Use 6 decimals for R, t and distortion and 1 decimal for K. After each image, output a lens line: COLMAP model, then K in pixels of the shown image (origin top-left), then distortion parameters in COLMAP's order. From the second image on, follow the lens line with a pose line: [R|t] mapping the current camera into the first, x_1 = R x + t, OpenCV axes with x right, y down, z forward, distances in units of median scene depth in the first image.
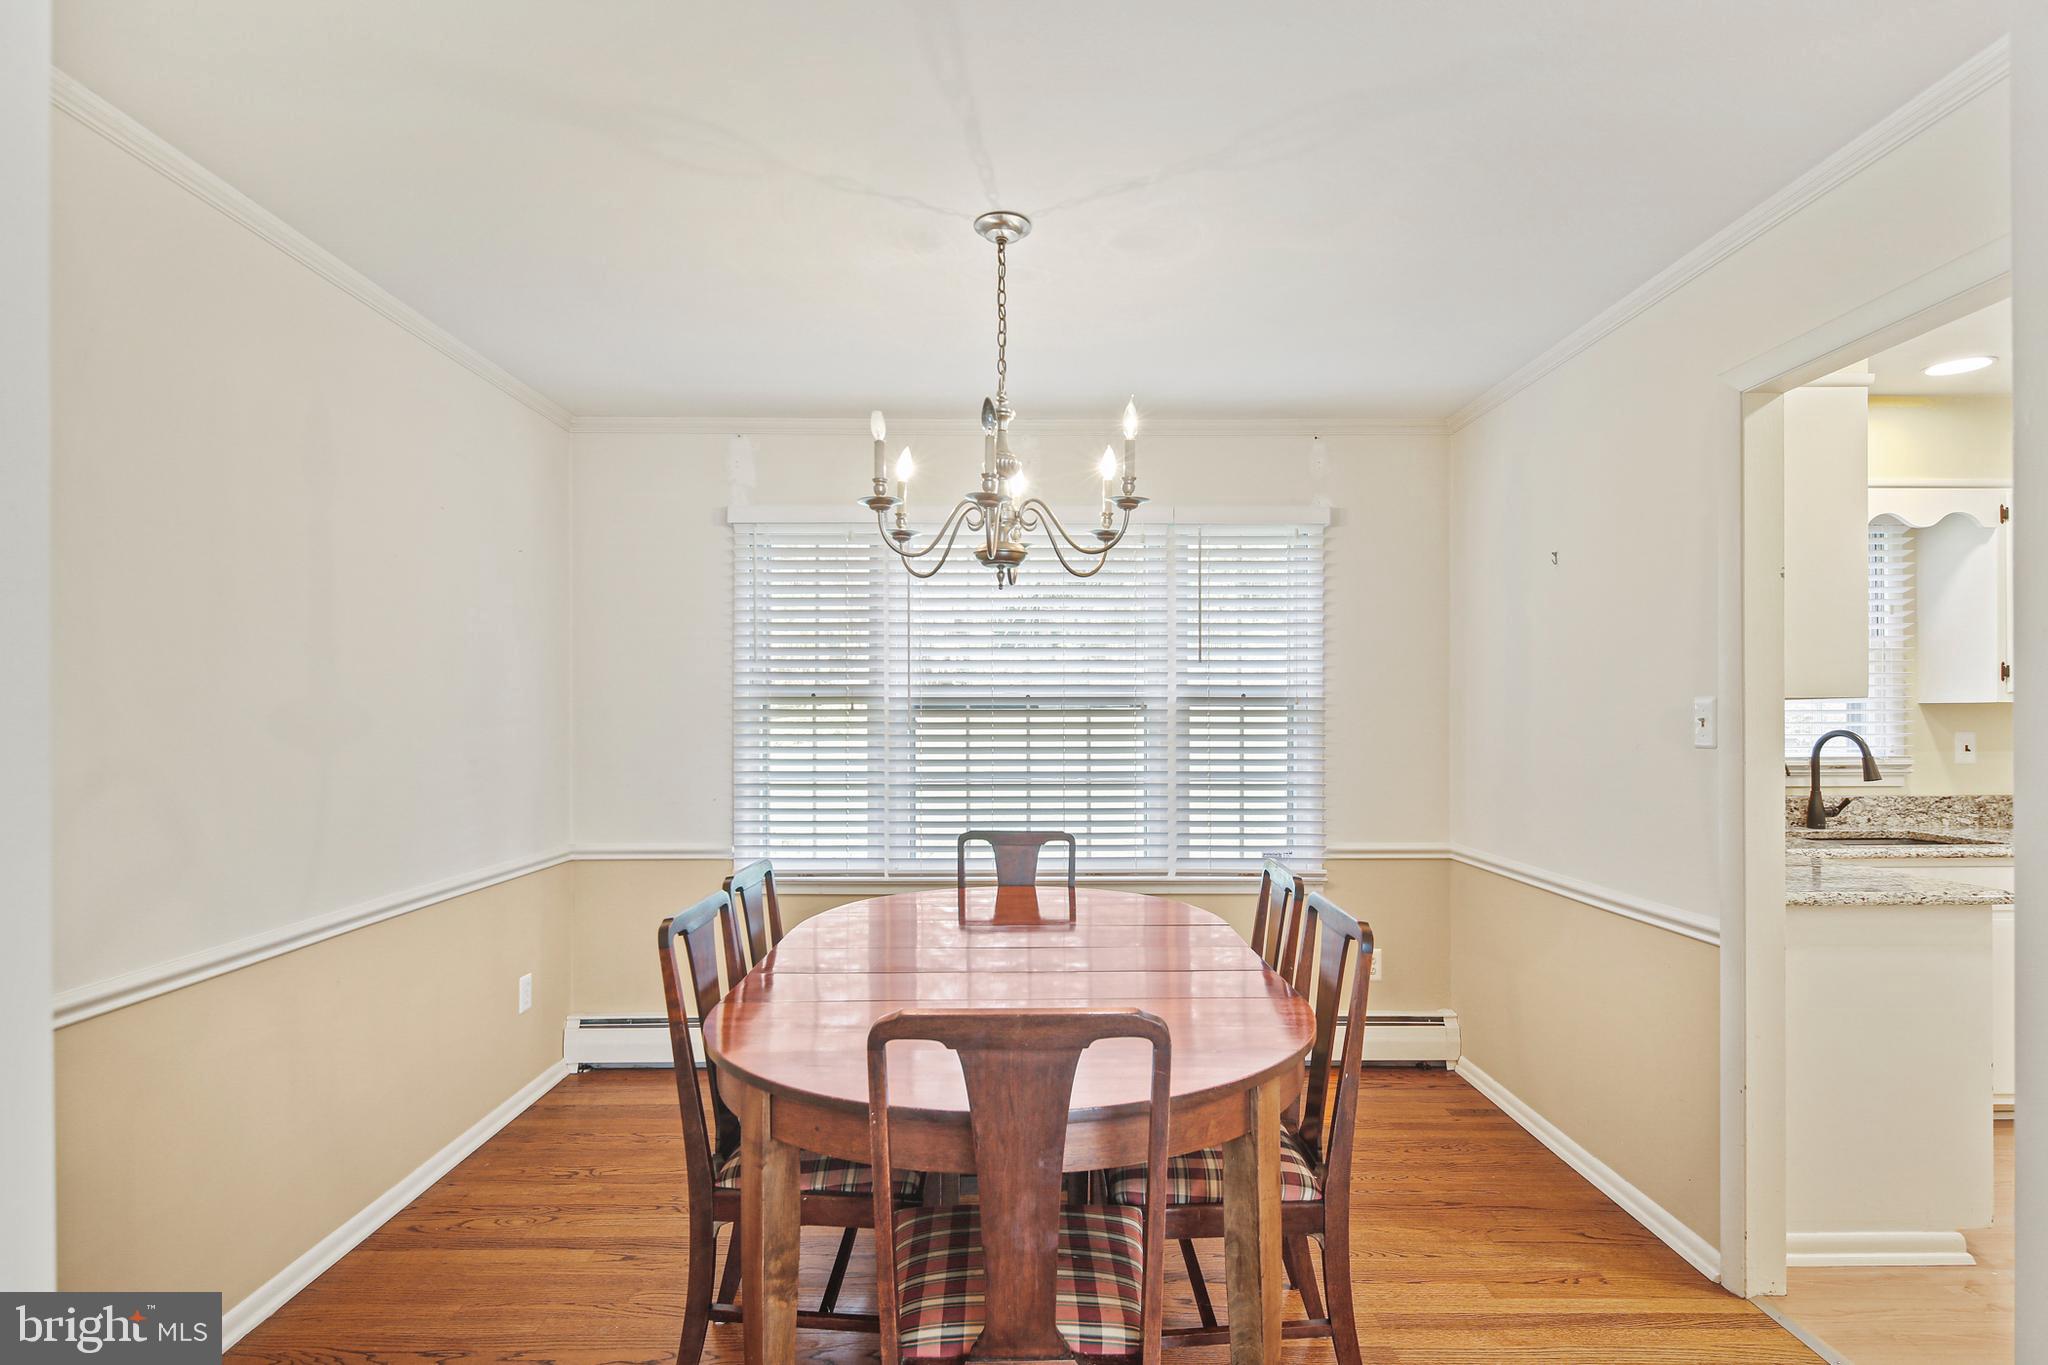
lens RADIAL K [[985.2, 0, 1020.4], [0, 985.2, 715.6], [0, 0, 1]] dist [-0.000699, 0.000075]
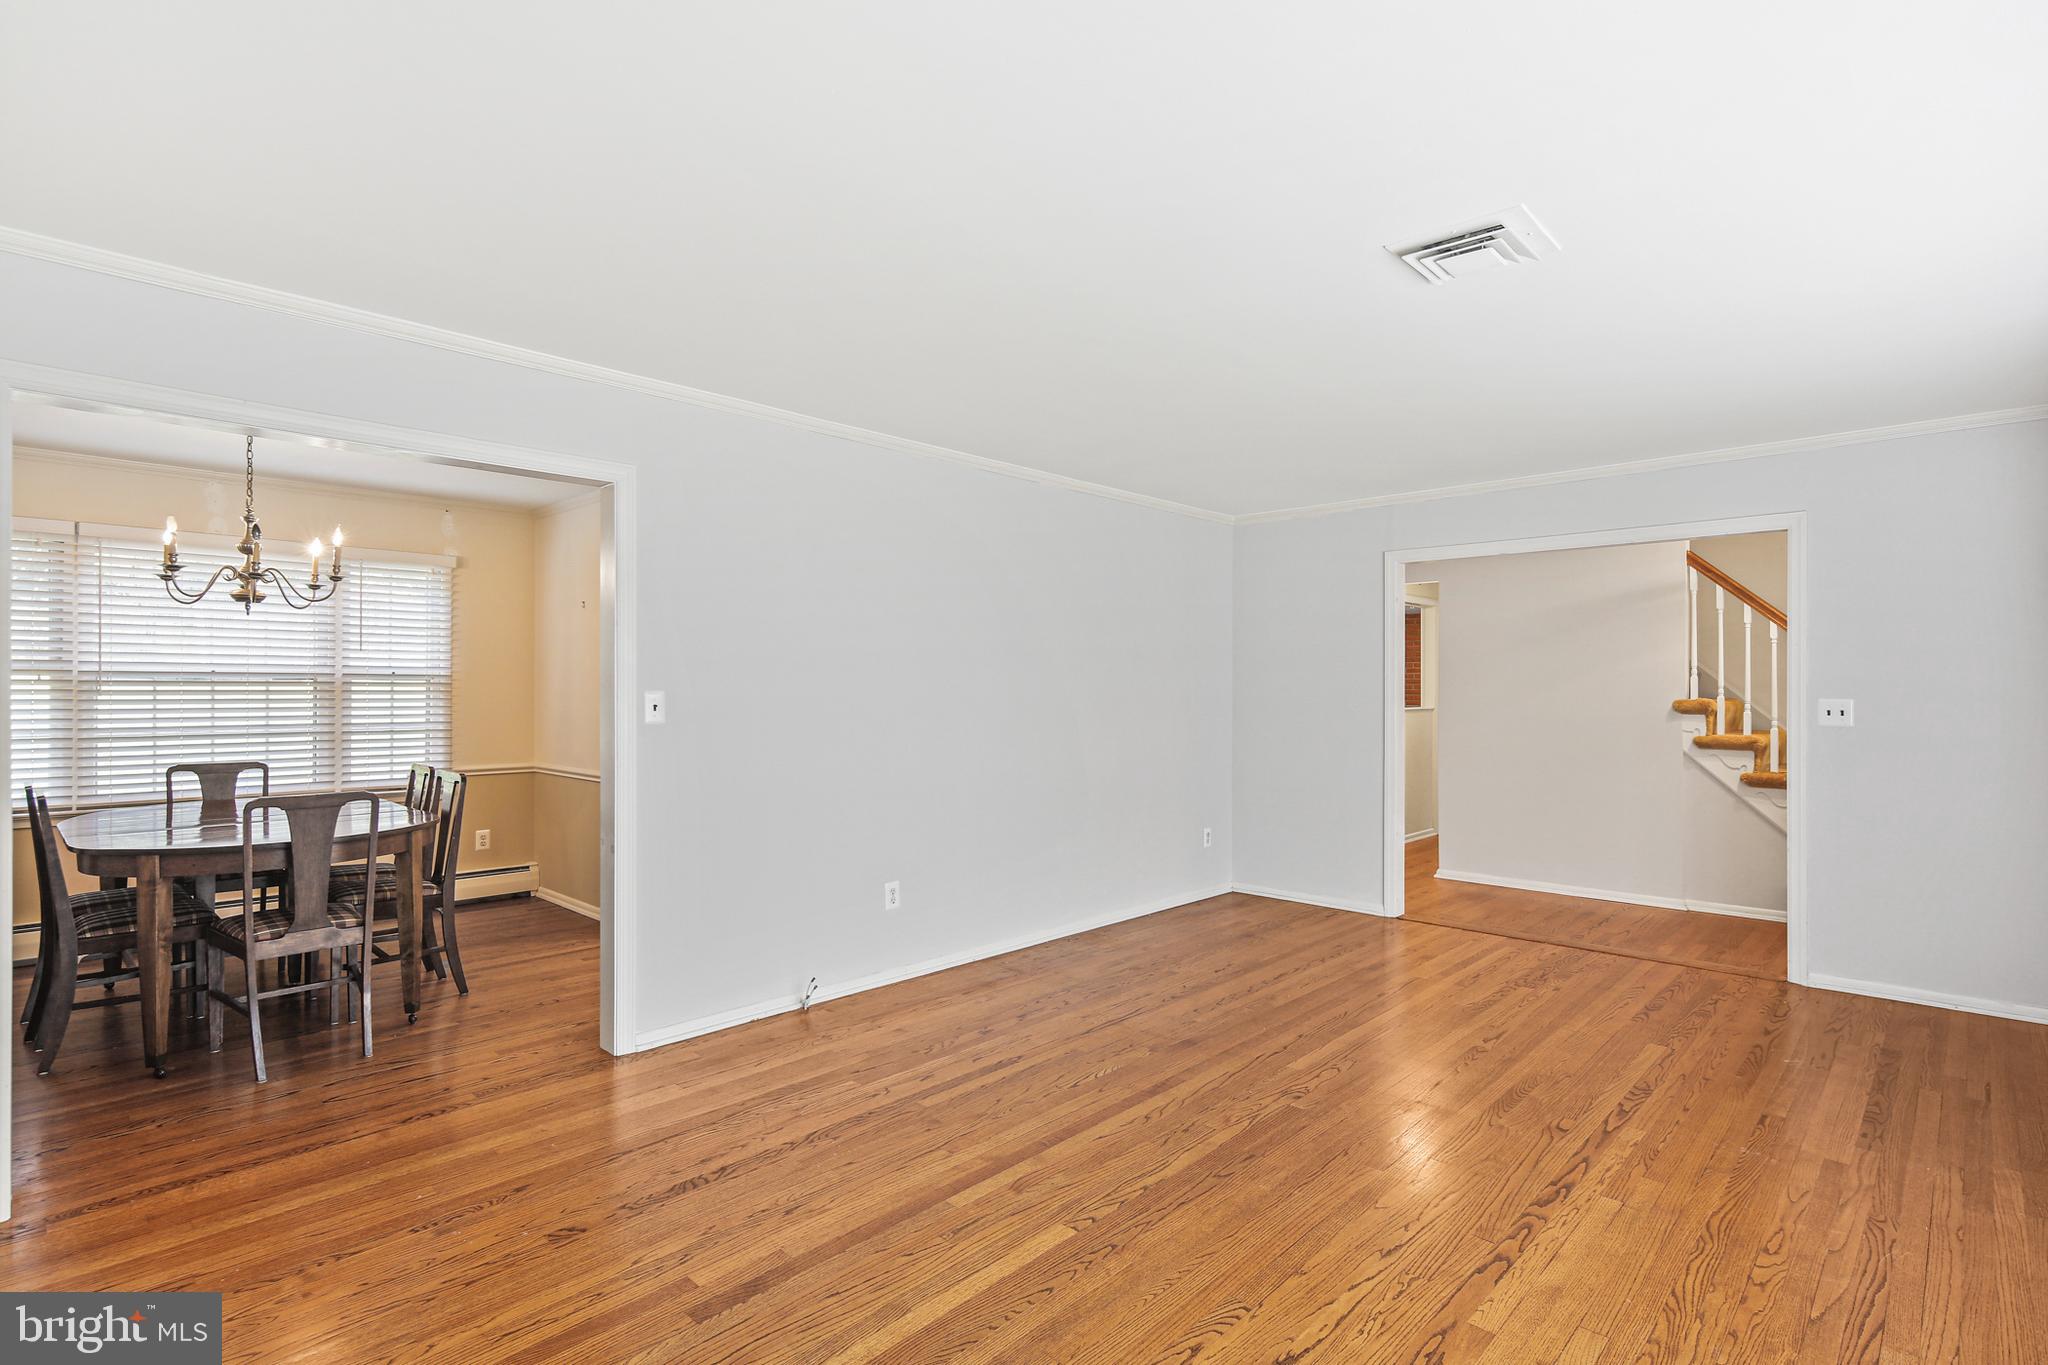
lens RADIAL K [[995.8, 0, 1024.1], [0, 995.8, 687.5], [0, 0, 1]] dist [0.002346, -0.002669]
pose [[0.691796, 0.003129, 0.722086, -0.245239], [-0.002271, 0.999995, -0.002157, 0.004047], [-0.722090, -0.000148, 0.691800, -0.896010]]
